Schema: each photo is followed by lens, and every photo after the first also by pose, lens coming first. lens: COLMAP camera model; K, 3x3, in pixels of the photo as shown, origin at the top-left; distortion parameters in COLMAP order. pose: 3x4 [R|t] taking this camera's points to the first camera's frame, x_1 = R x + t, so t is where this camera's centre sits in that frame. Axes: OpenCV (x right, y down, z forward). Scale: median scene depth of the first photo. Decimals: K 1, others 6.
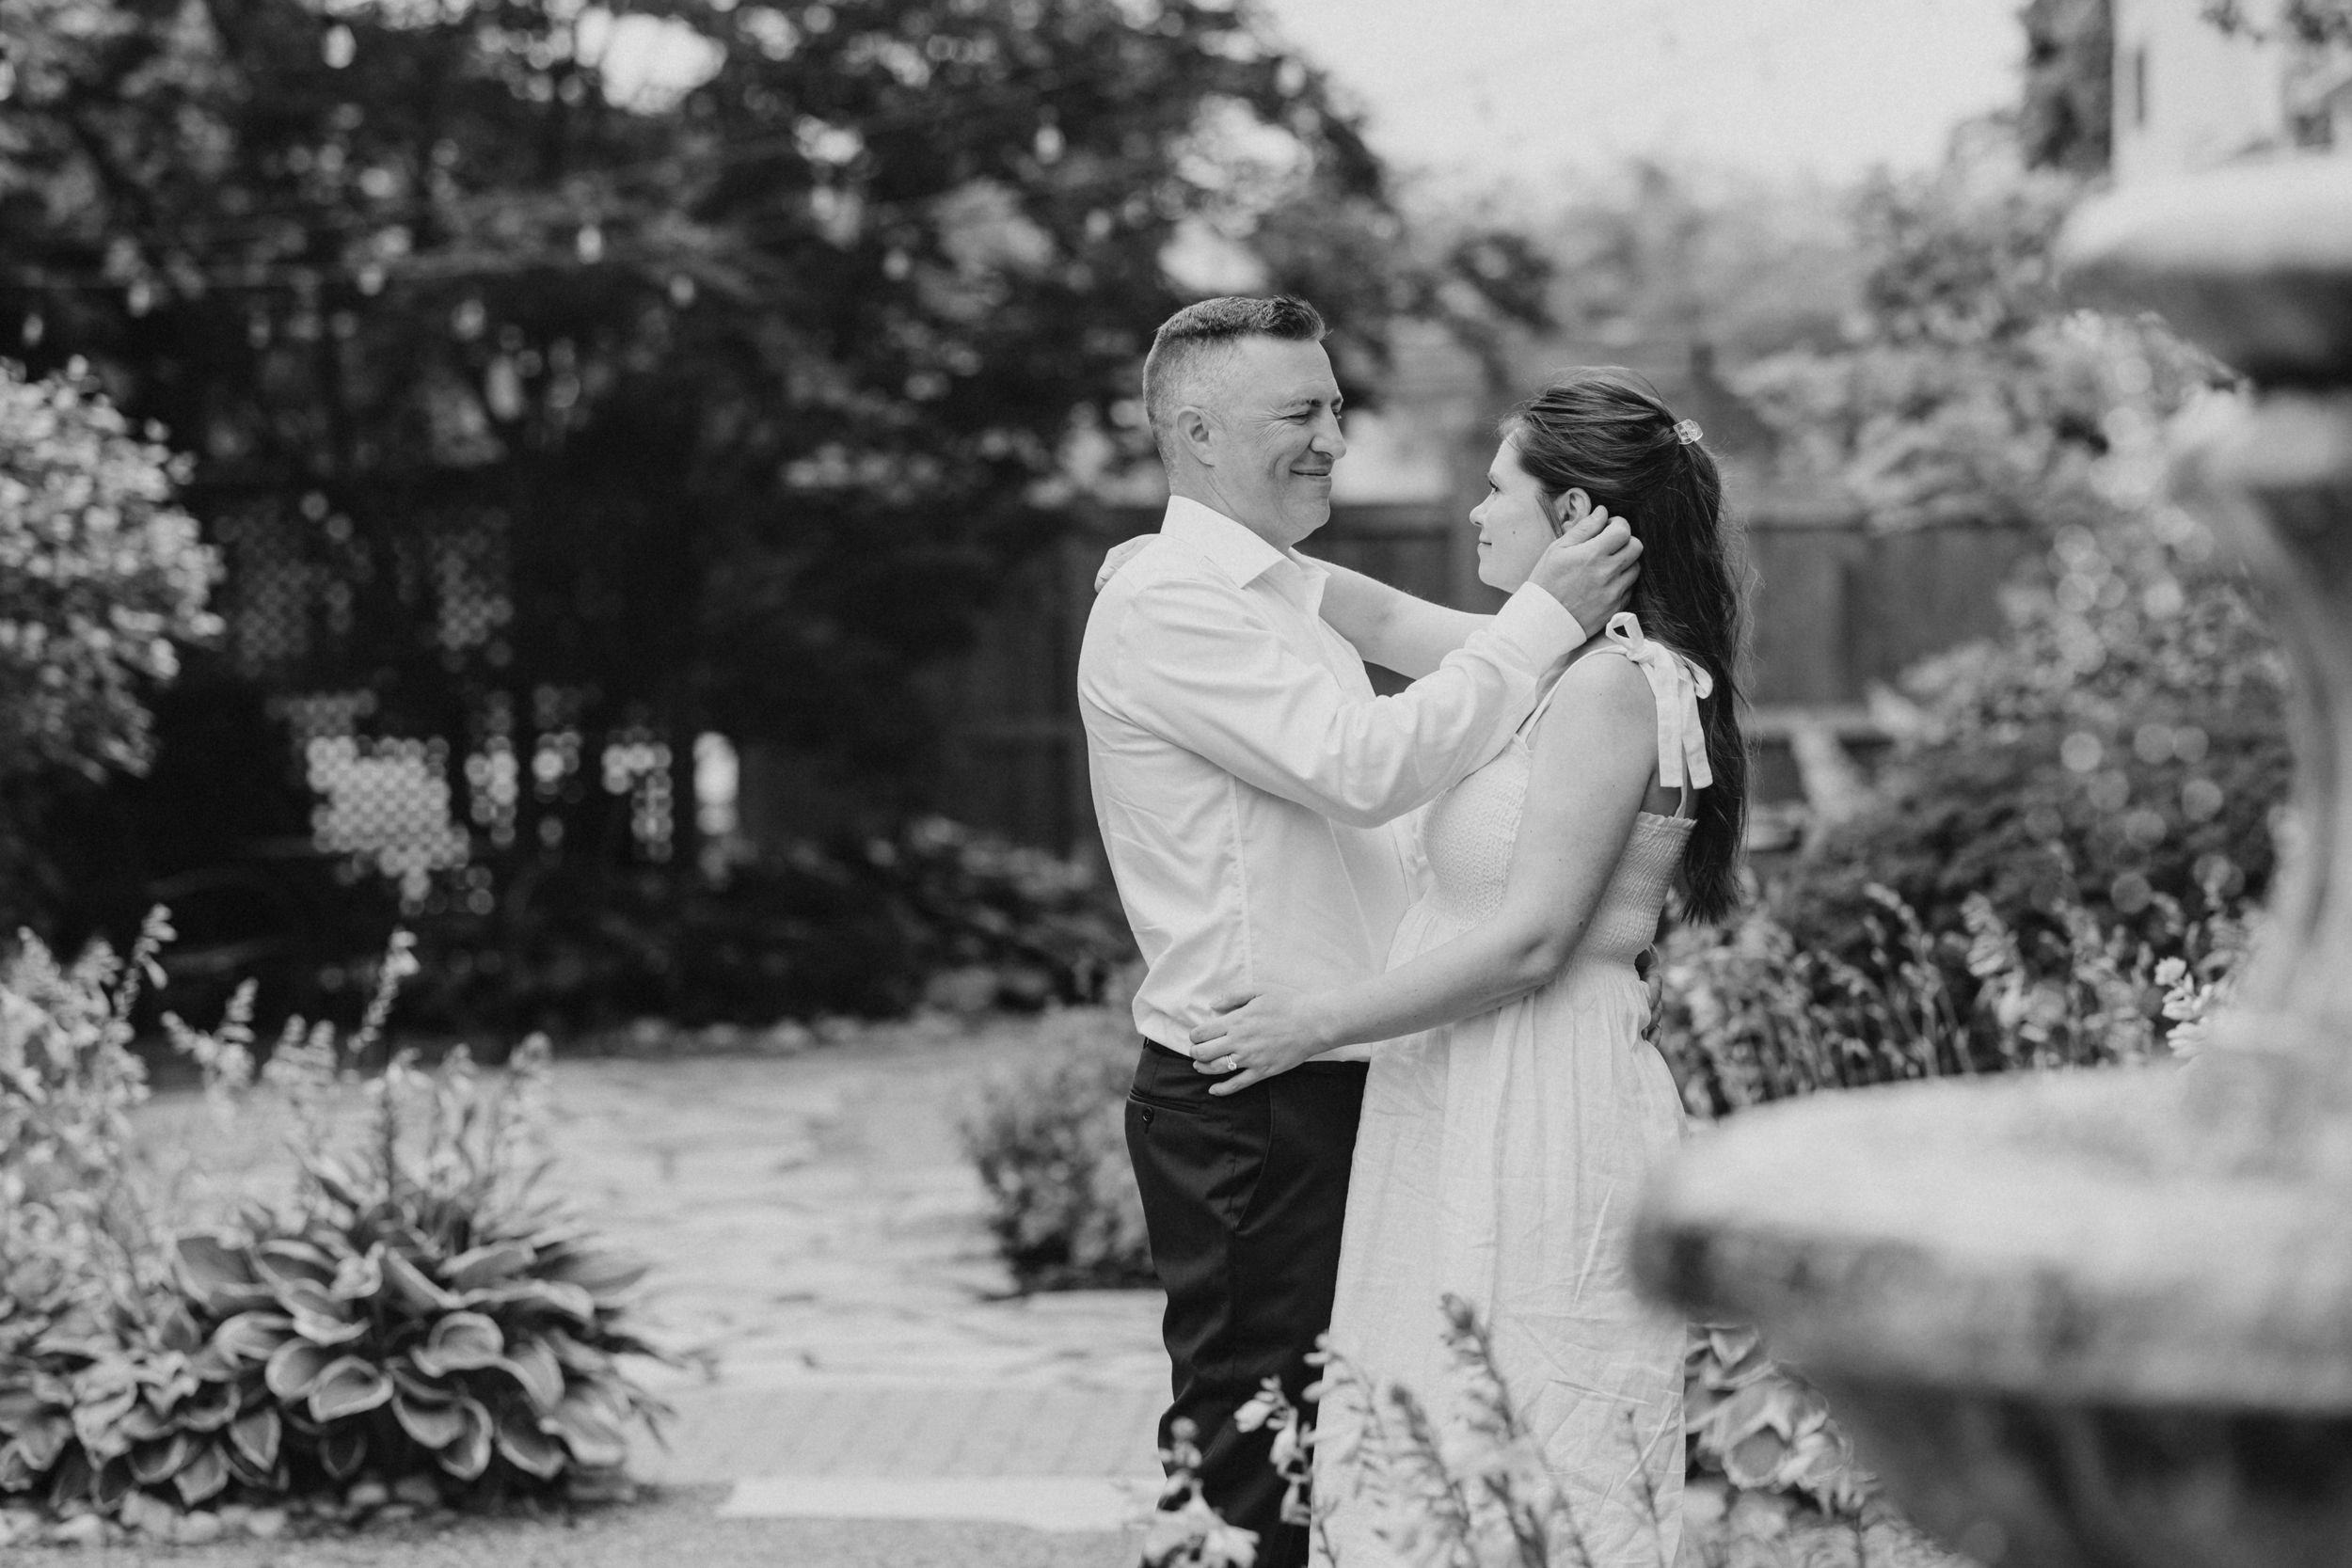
lens RADIAL K [[5767.8, 0, 1201.7], [0, 5767.8, 780.1], [0, 0, 1]] dist [-0.046856, 0.139921]
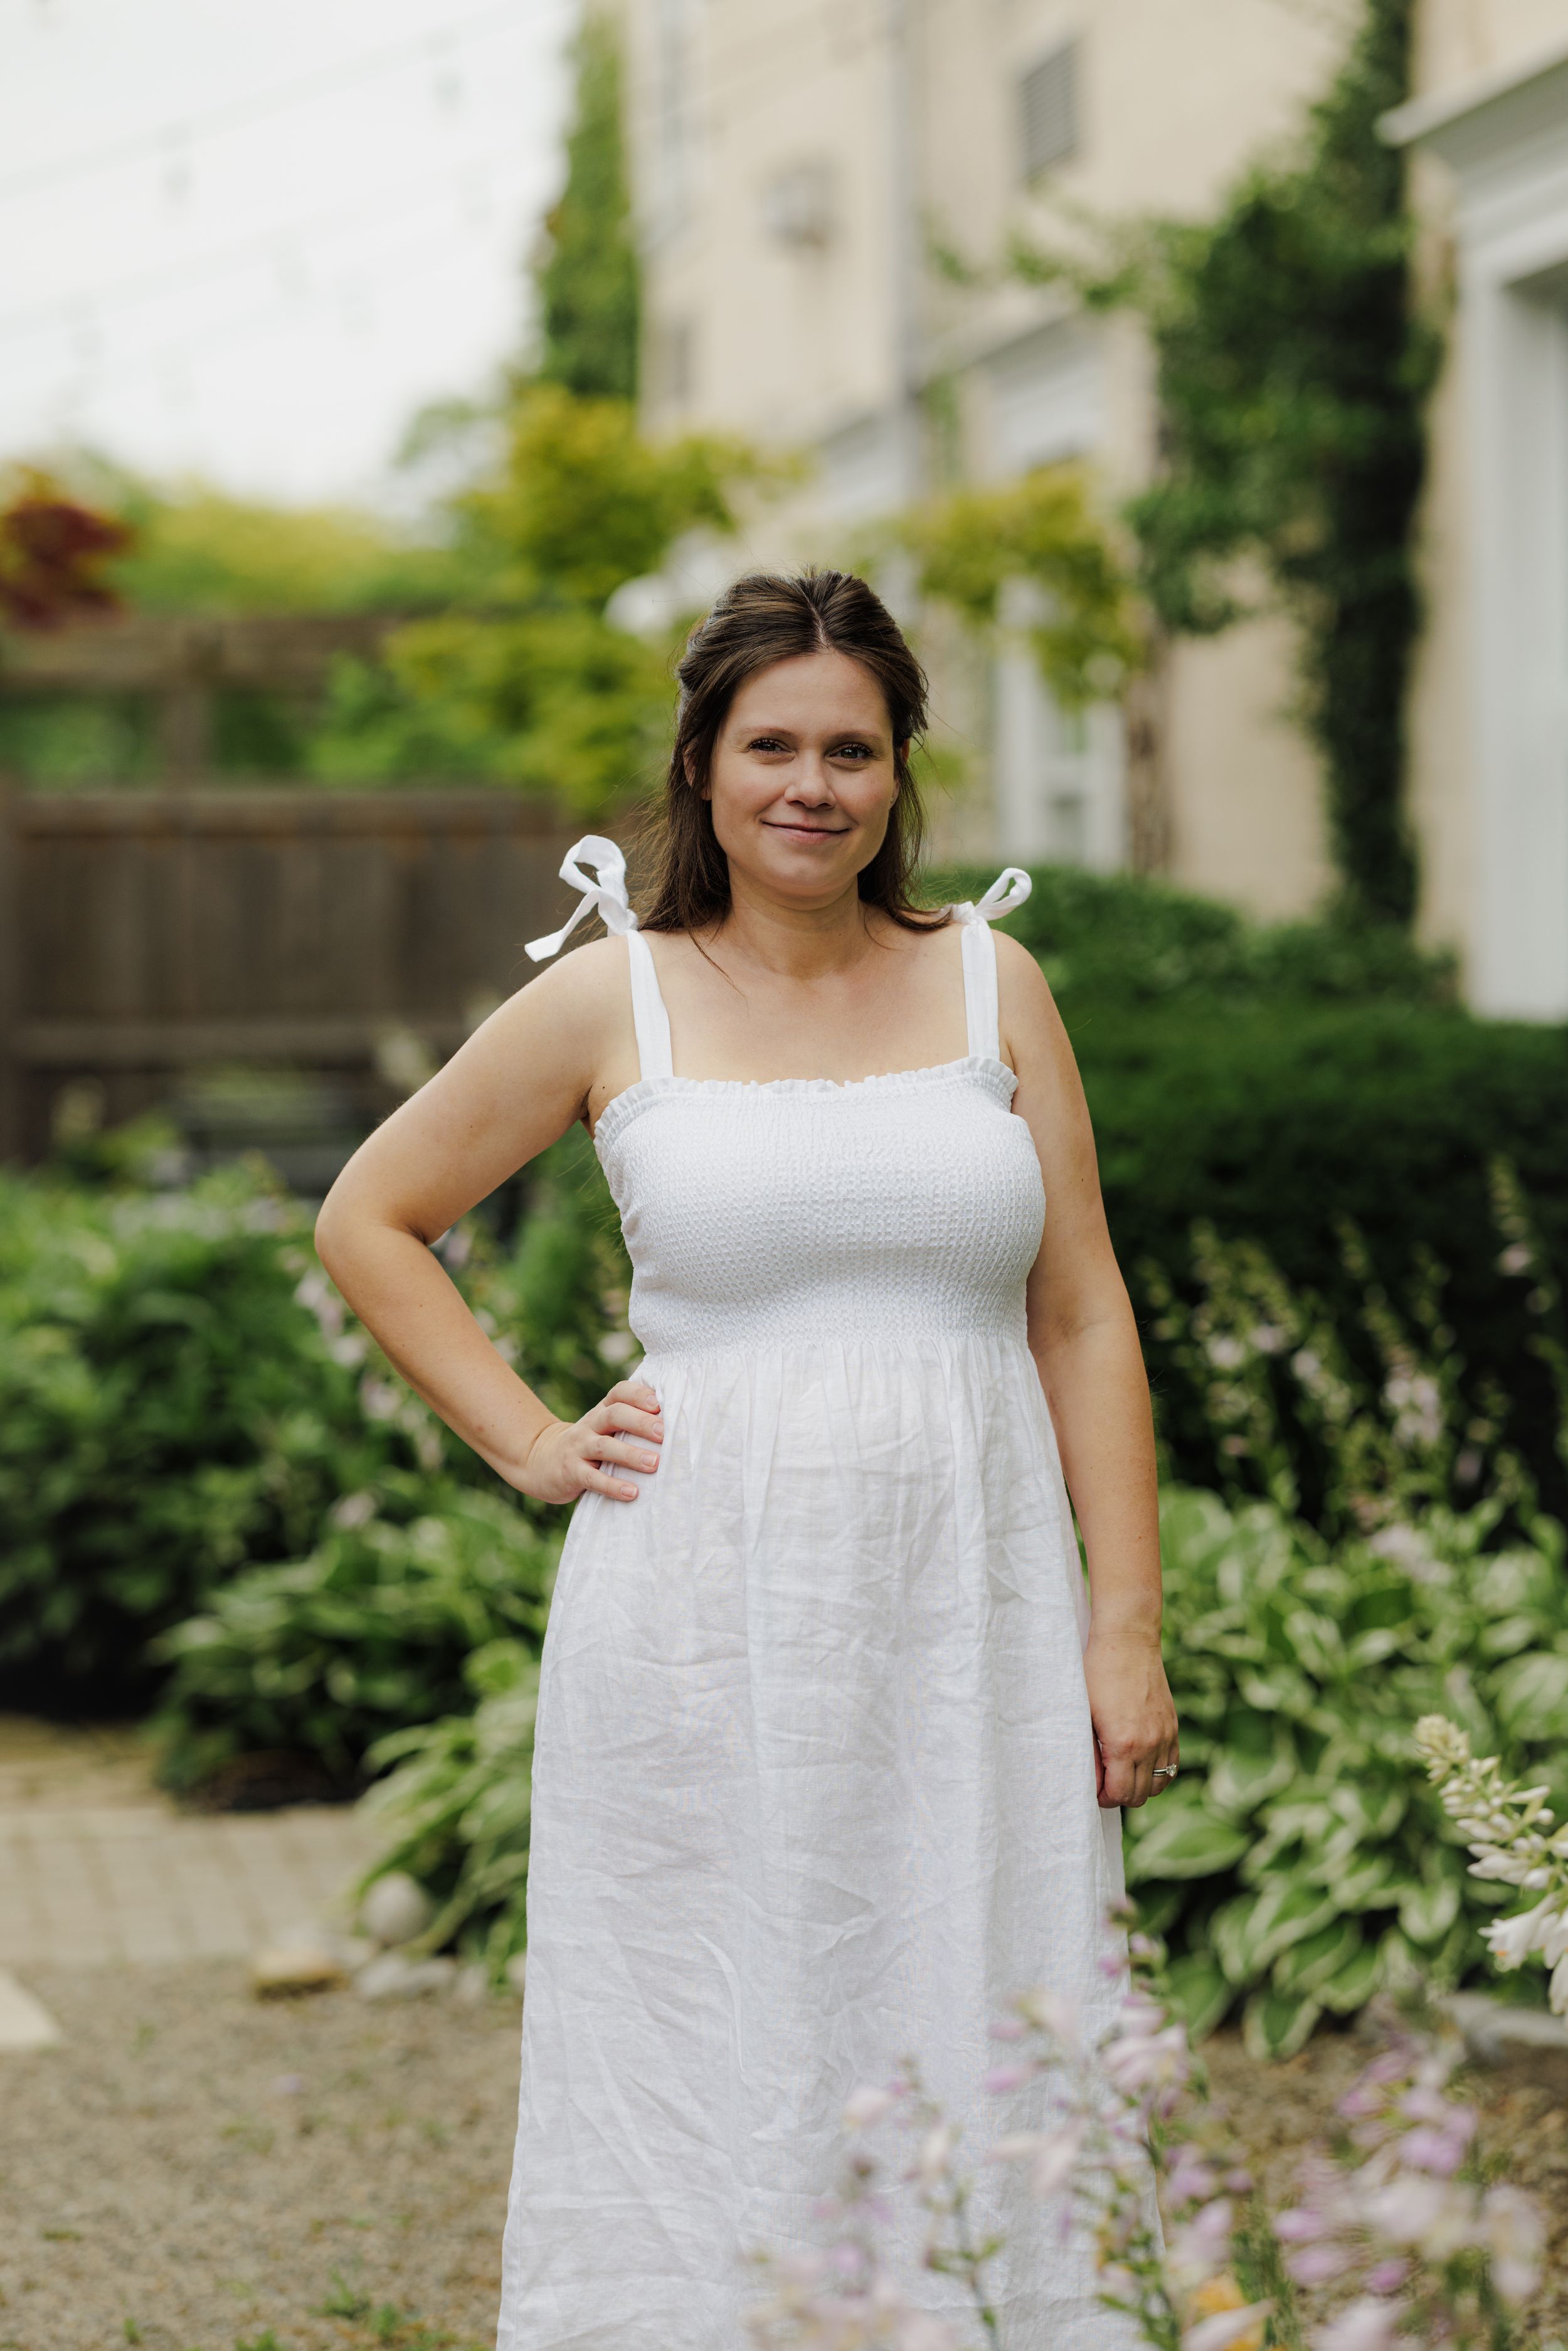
lens RADIAL K [[5796.6, 0, 784.0], [0, 5796.6, 1175.5], [0, 0, 1]] dist [-0.020813, -0.395864]
pose [[0.976126, -0.005453, 0.217135, -0.073908], [0.002420, 0.999896, 0.014233, -0.001717], [-0.217189, -0.013367, 0.976038, 0.197235]]
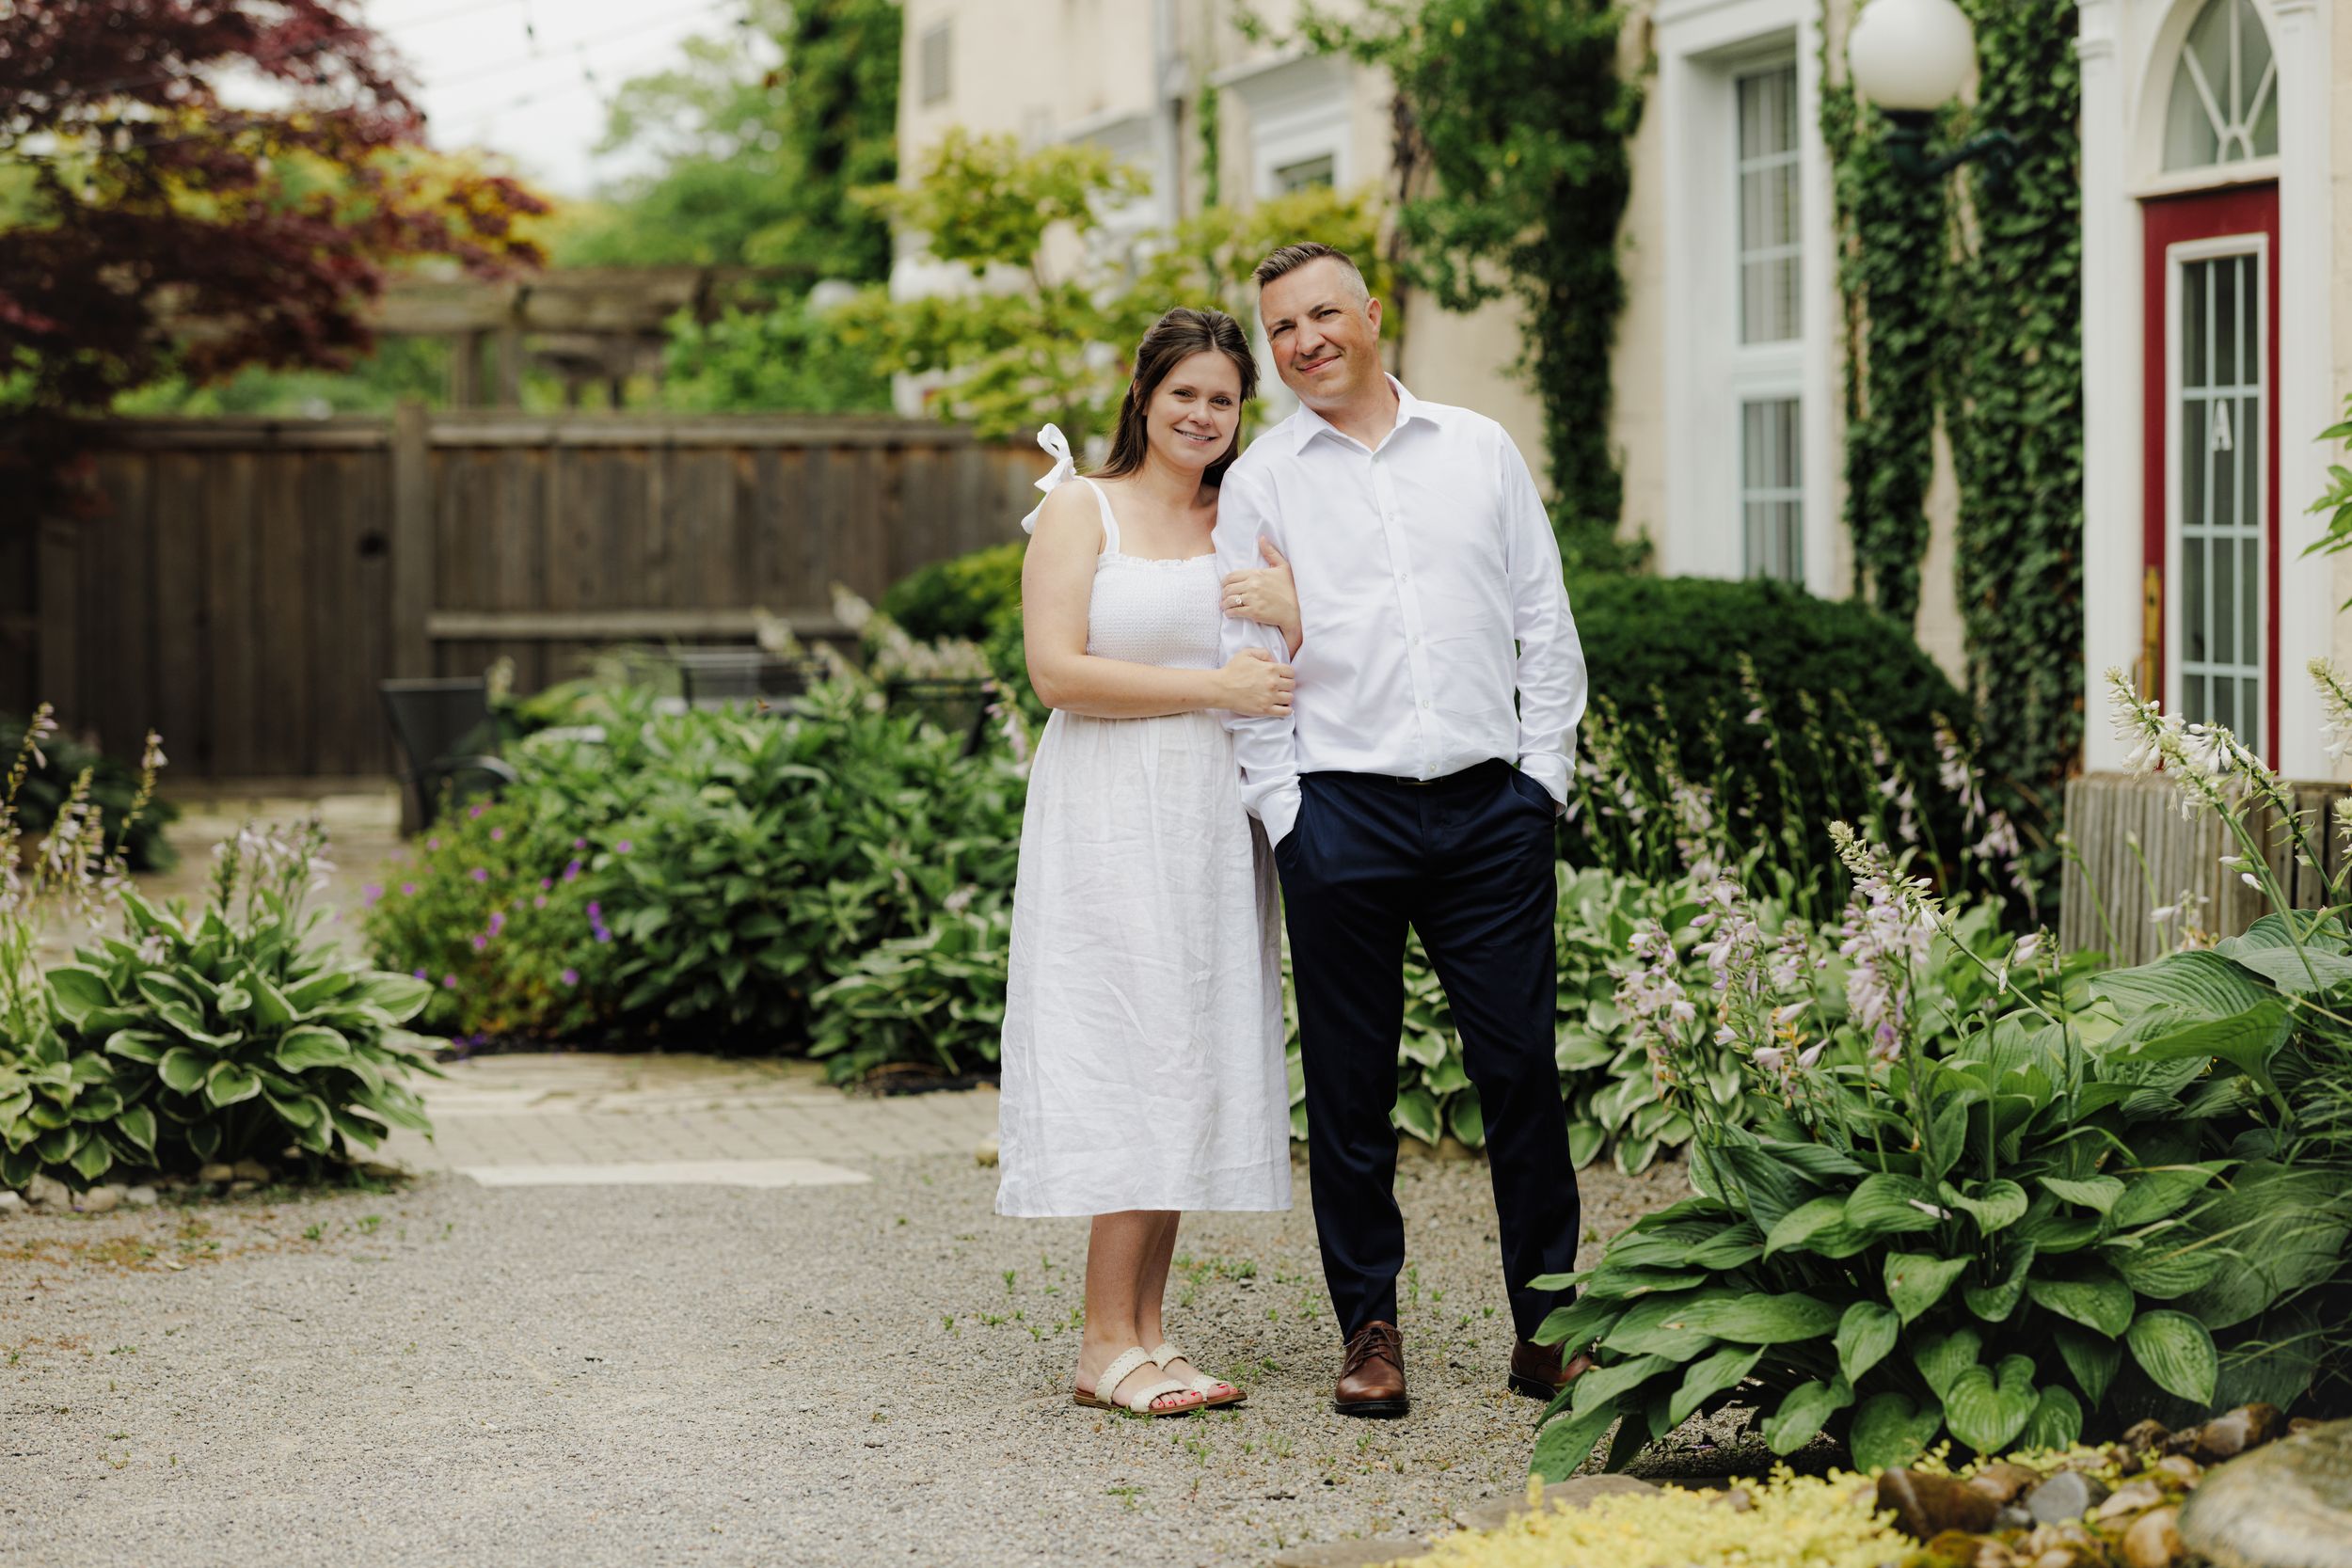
lens RADIAL K [[5798.8, 0, 1176.0], [0, 5798.8, 784.0], [0, 0, 1]] dist [-0.020813, -0.395864]
pose [[0.959811, -0.000064, 0.280648, -0.298252], [-0.002418, 0.999961, 0.008498, 0.028279], [-0.280637, -0.008835, 0.959773, -0.265835]]
